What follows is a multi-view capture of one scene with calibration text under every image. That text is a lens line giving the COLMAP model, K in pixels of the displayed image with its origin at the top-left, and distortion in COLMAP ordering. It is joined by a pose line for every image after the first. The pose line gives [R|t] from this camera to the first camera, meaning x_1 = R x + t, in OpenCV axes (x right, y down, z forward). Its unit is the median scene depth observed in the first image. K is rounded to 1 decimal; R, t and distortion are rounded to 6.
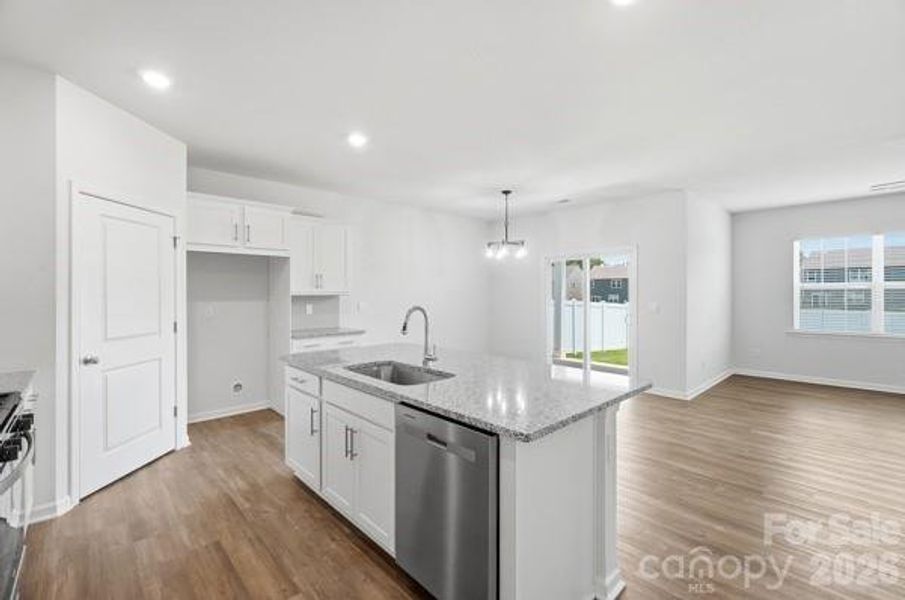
lens RADIAL K [[398.6, 0, 450.9], [0, 398.6, 294.5], [0, 0, 1]] dist [0.007156, -0.000175]
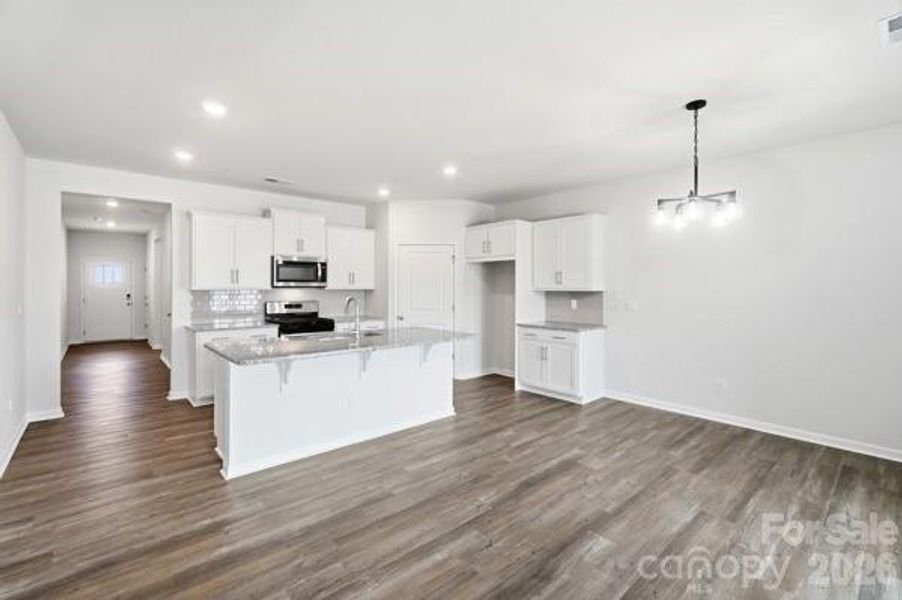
lens RADIAL K [[396.9, 0, 446.6], [0, 396.9, 288.5], [0, 0, 1]] dist [0.009064, 0.000006]
pose [[-0.031516, 0.005415, -0.999489, 1.251180], [-0.005204, 0.999971, 0.005582, -0.015377], [0.999490, 0.005377, -0.031487, 1.227273]]
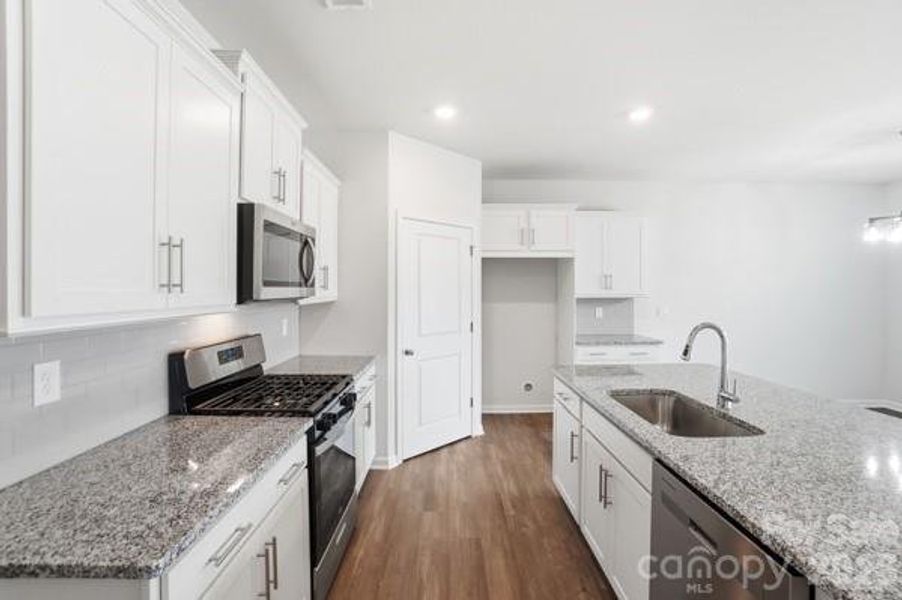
lens RADIAL K [[416.1, 0, 451.7], [0, 416.1, 291.5], [0, 0, 1]] dist [-0.063162, 0.026077]
pose [[0.735876, 0.002745, -0.677111, 0.064796], [-0.000827, 0.999995, 0.003155, -0.025570], [0.677116, -0.001762, 0.735874, 0.131543]]
